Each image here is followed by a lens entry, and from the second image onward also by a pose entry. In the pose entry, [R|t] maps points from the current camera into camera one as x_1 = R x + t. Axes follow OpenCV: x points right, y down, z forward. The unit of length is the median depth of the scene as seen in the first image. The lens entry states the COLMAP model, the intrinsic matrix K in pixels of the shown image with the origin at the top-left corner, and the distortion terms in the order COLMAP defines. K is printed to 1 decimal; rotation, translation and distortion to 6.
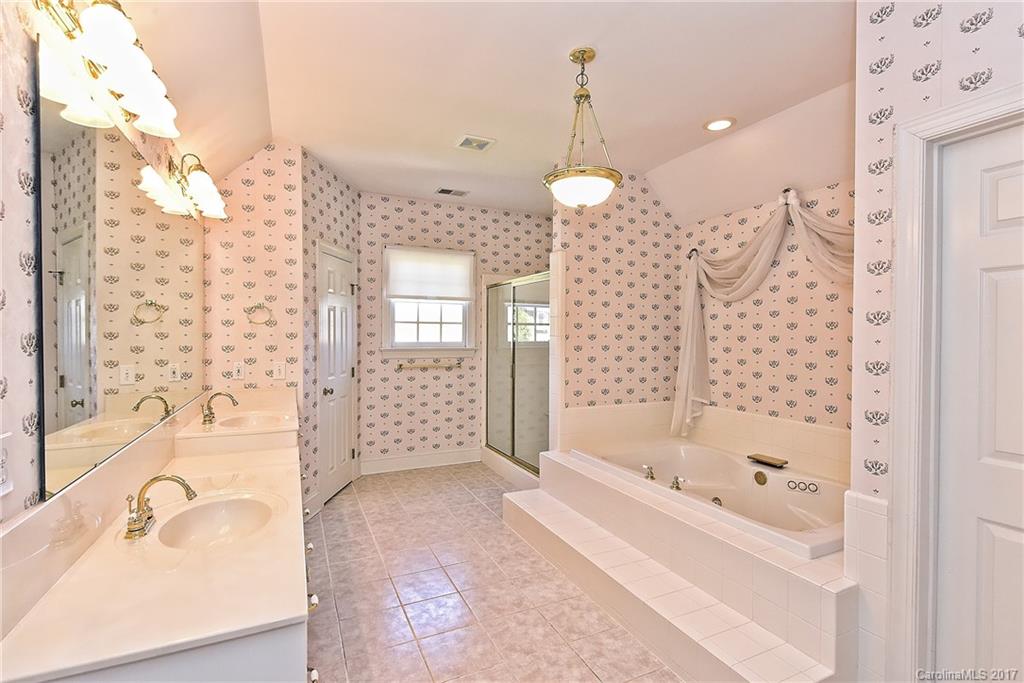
lens RADIAL K [[483.3, 0, 512.0], [0, 483.3, 341.5], [0, 0, 1]] dist [0.000547, -0.001088]
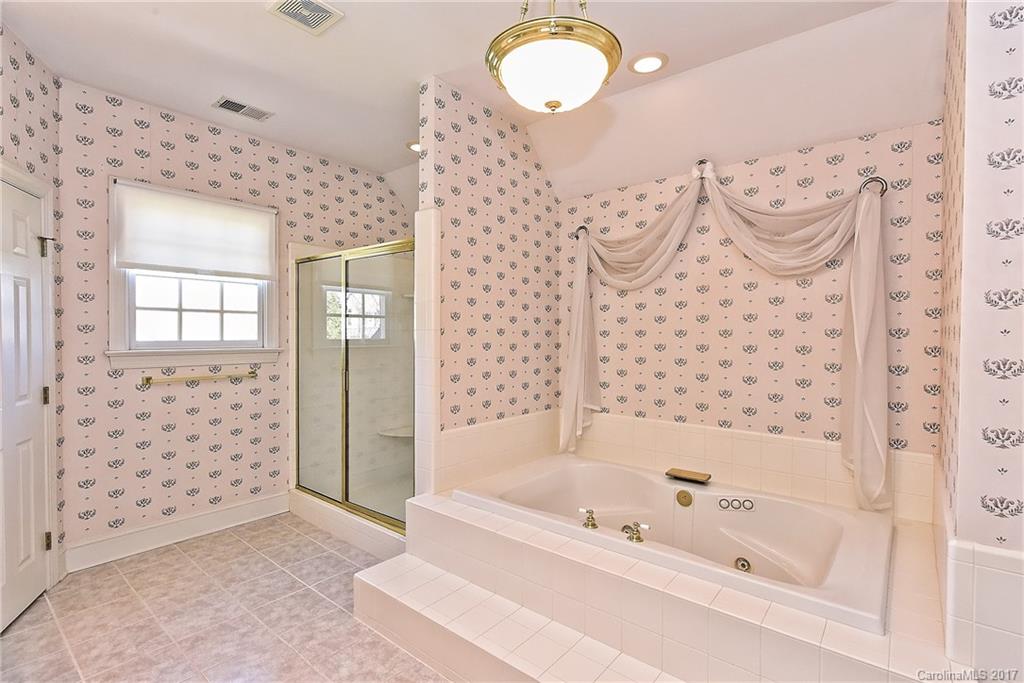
lens RADIAL K [[483.3, 0, 512.0], [0, 483.3, 341.5], [0, 0, 1]] dist [0.000547, -0.001088]
pose [[0.901087, -0.008114, 0.433562, -0.094788], [0.006848, 0.999967, 0.004482, 0.002738], [-0.433584, -0.001069, 0.901113, 0.294095]]
